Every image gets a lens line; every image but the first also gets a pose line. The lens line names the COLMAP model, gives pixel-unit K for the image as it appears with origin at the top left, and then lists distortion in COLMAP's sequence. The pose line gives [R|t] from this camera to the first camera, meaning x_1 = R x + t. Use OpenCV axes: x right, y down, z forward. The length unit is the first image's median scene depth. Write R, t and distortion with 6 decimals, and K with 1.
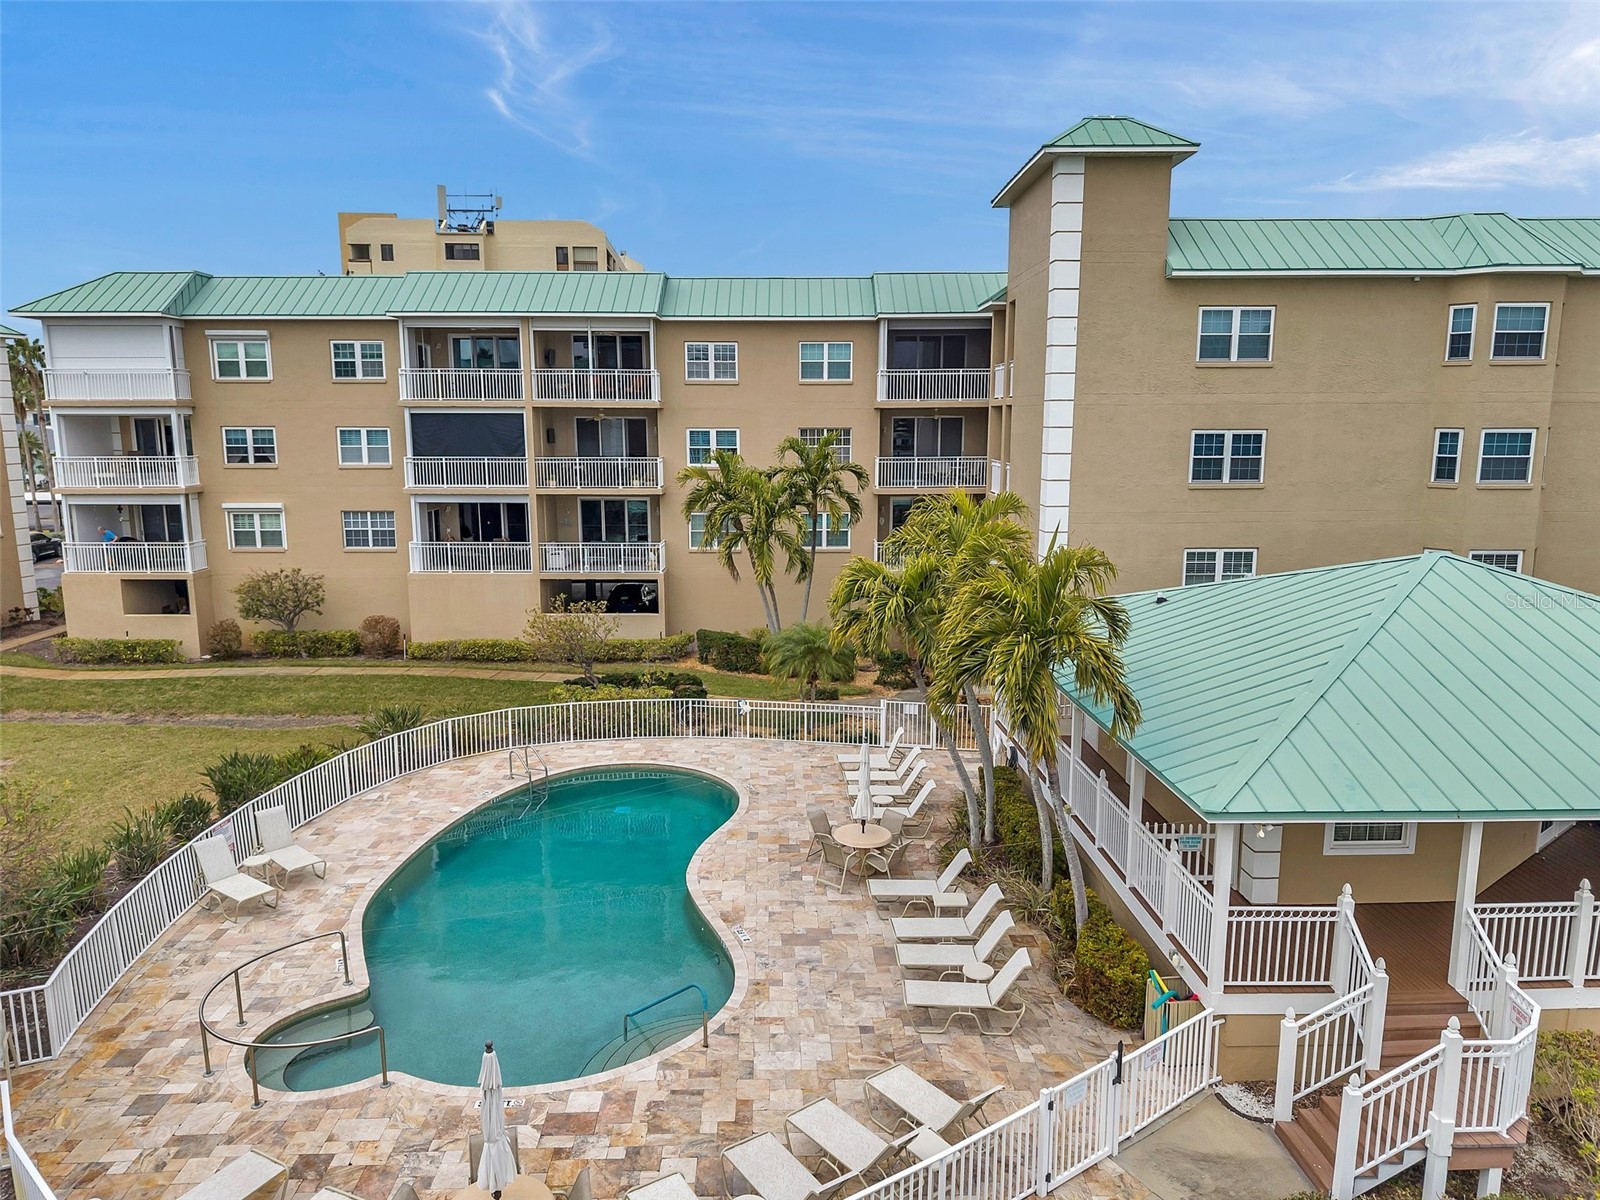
lens RADIAL K [[1083.1, 0, 800.0], [0, 1083.1, 600.0], [0, 0, 1]] dist [-0.068893, -0.000550]
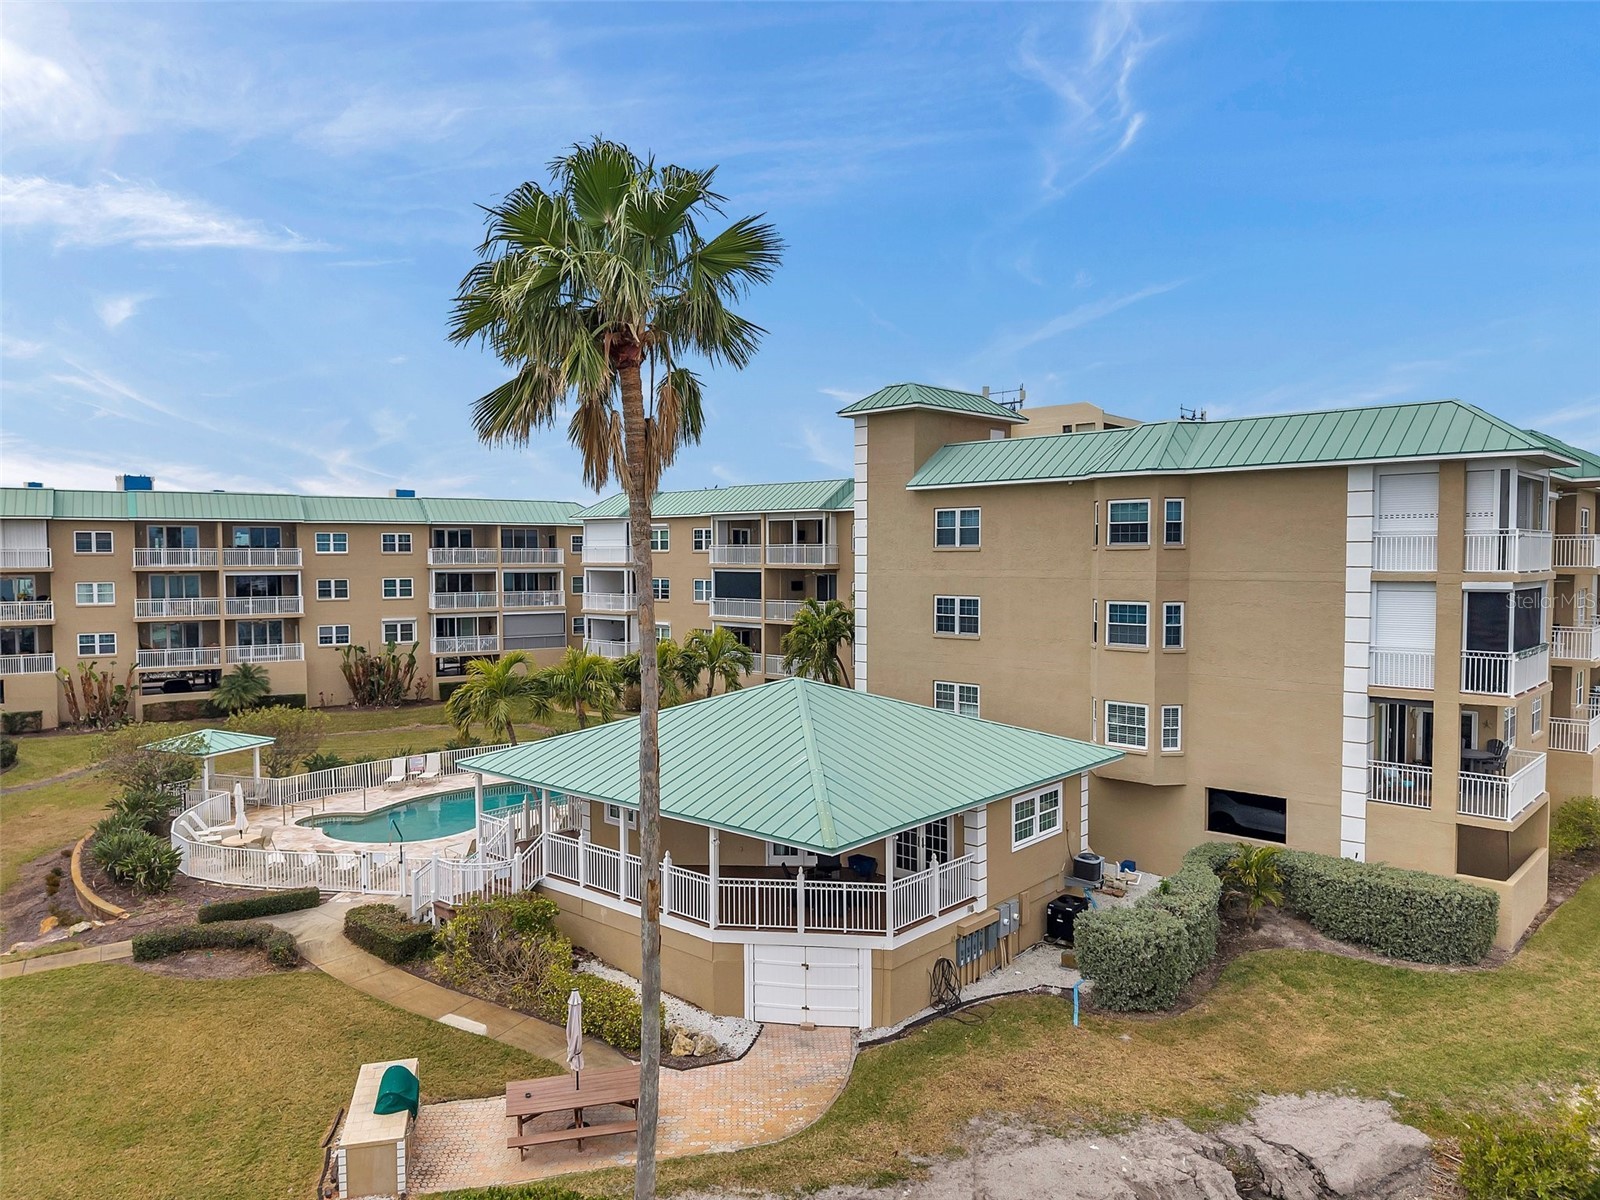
lens RADIAL K [[1114.6, 0, 800.0], [0, 1114.6, 600.0], [0, 0, 1]] dist [0.004214, 0.001033]
pose [[0.721929, 0.041083, -0.690746, 1.243072], [-0.140568, 0.986129, -0.088262, 0.000921], [0.677539, 0.160816, 0.717690, -0.164066]]
